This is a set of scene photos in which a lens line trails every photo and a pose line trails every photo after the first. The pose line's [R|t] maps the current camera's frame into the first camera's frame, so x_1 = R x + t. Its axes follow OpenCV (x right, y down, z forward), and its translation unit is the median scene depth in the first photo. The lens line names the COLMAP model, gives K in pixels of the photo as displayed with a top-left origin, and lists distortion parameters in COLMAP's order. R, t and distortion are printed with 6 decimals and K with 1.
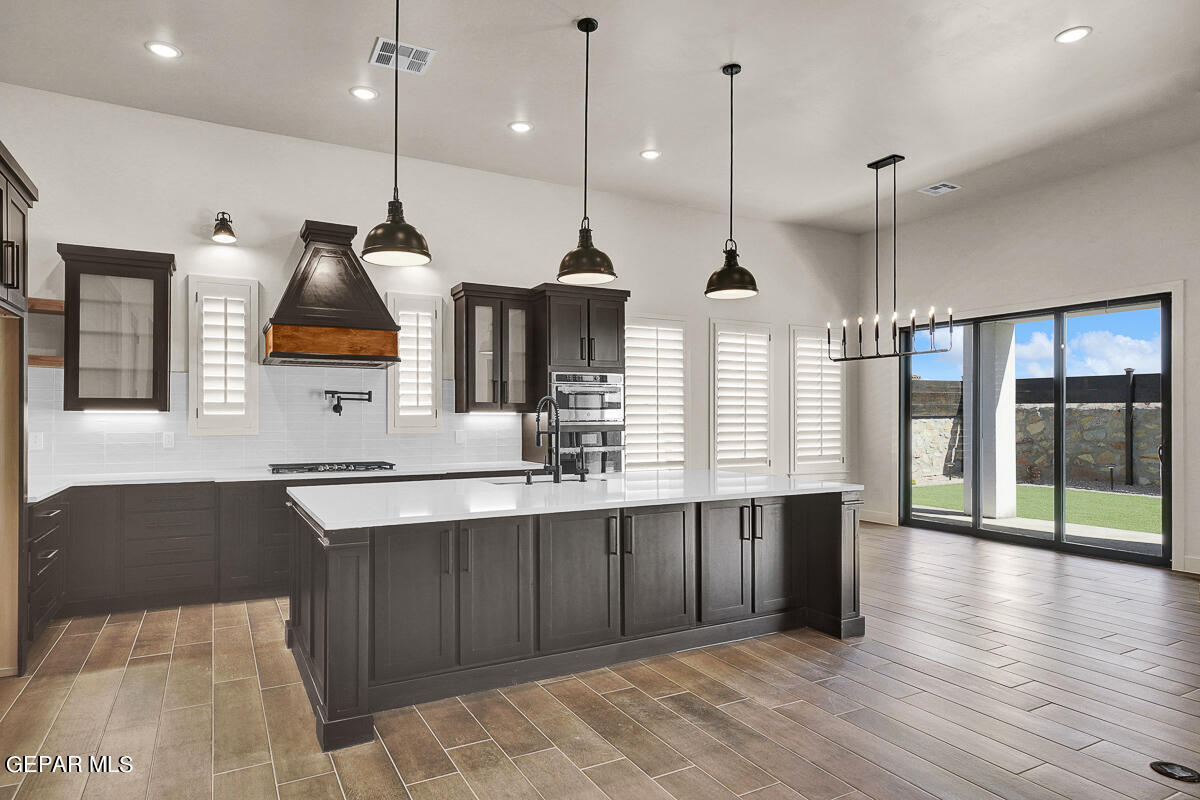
lens RADIAL K [[697.1, 0, 587.9], [0, 697.1, 411.2], [0, 0, 1]] dist [0.007950, 0.001065]
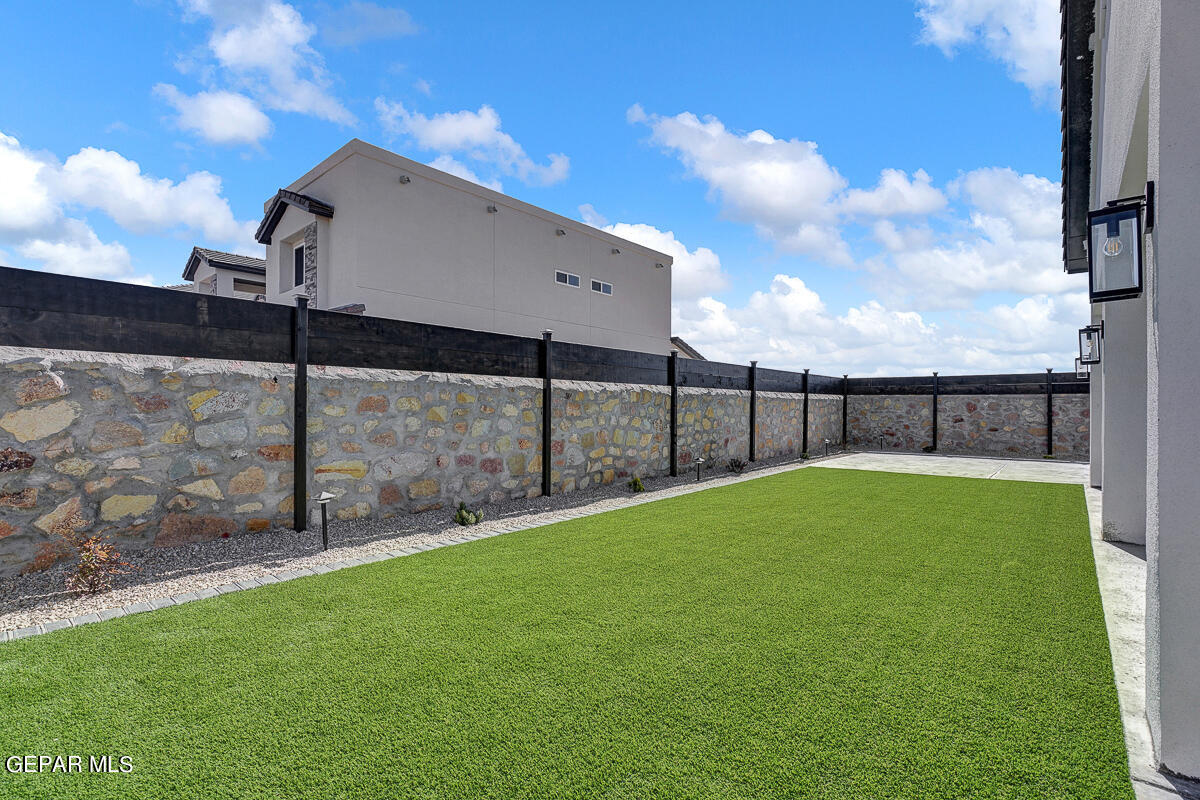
lens RADIAL K [[540.5, 0, 590.7], [0, 540.5, 406.3], [0, 0, 1]] dist [-0.004290, 0.000873]
pose [[-0.332133, -0.003239, 0.943227, 0.780704], [-0.009468, 0.999955, 0.000100, 0.035957], [-0.943185, -0.008897, -0.332149, 2.106088]]
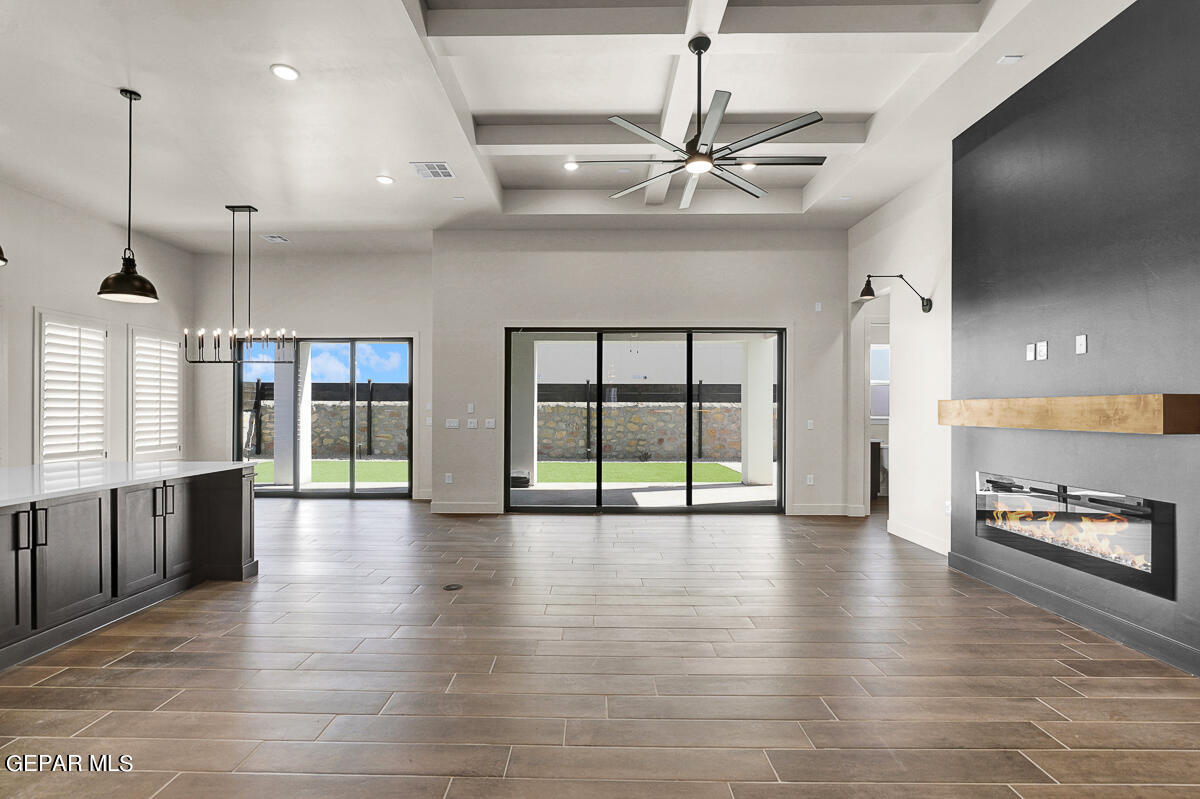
lens RADIAL K [[564.2, 0, 591.7], [0, 564.2, 408.6], [0, 0, 1]] dist [-0.005672, 0.000338]
pose [[0.483778, 0.002409, 0.875188, -0.162824], [-0.006134, 0.999981, 0.000638, 0.000648], [-0.875169, -0.005677, 0.483783, -0.050726]]
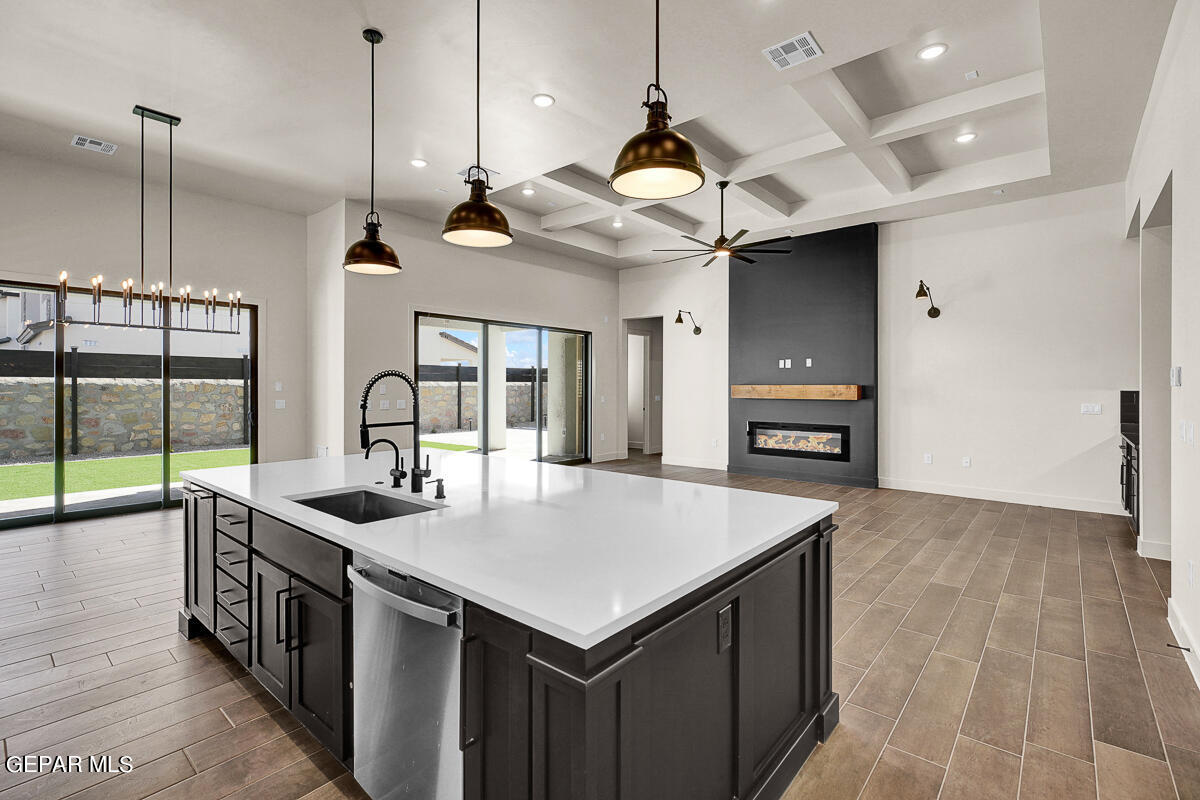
lens RADIAL K [[543.0, 0, 591.0], [0, 543.0, 387.4], [0, 0, 1]] dist [-0.003146, 0.000335]
pose [[-0.351288, -0.001986, 0.936265, -0.454346], [-0.006472, 0.999979, -0.000307, -0.004439], [-0.936245, -0.006168, -0.351294, 0.738009]]
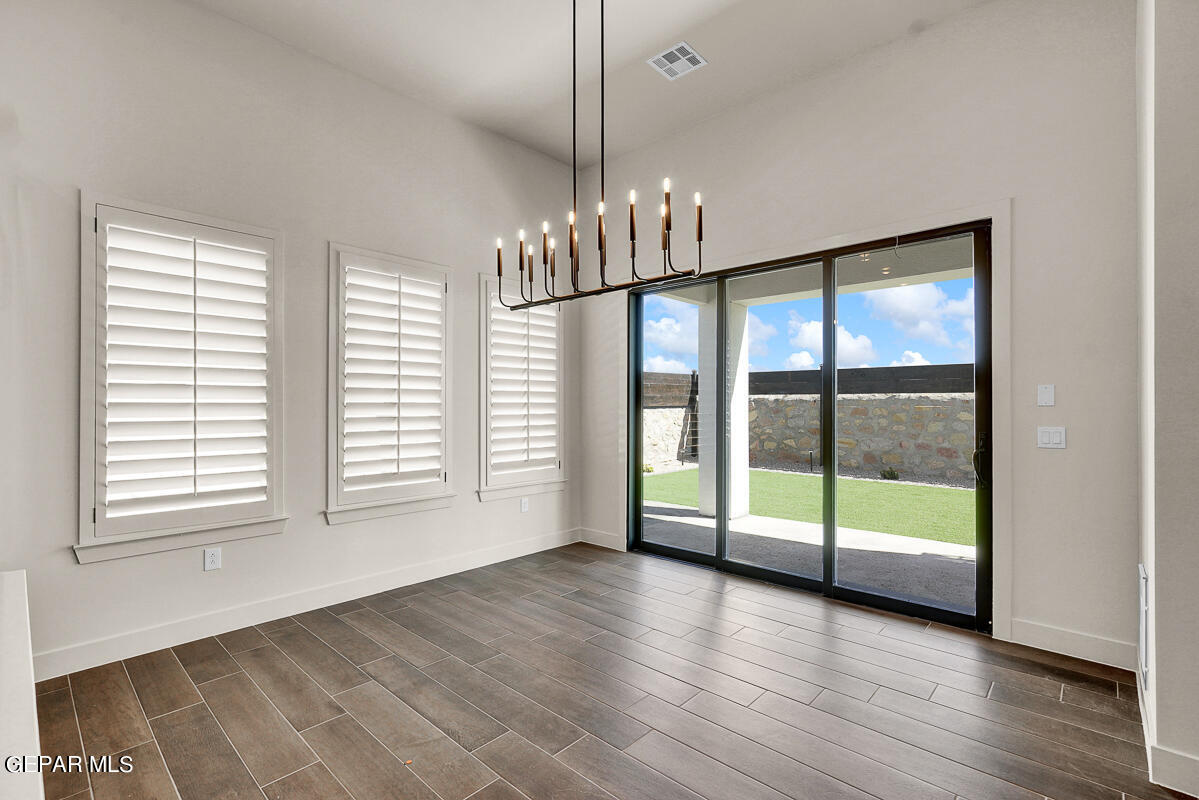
lens RADIAL K [[543.8, 0, 592.1], [0, 543.8, 403.8], [0, 0, 1]] dist [-0.002029, -0.000288]
pose [[0.949503, -0.000059, 0.313758, 0.308760], [-0.000735, 0.999997, 0.002411, 0.004746], [-0.313757, -0.002520, 0.949500, 0.623515]]
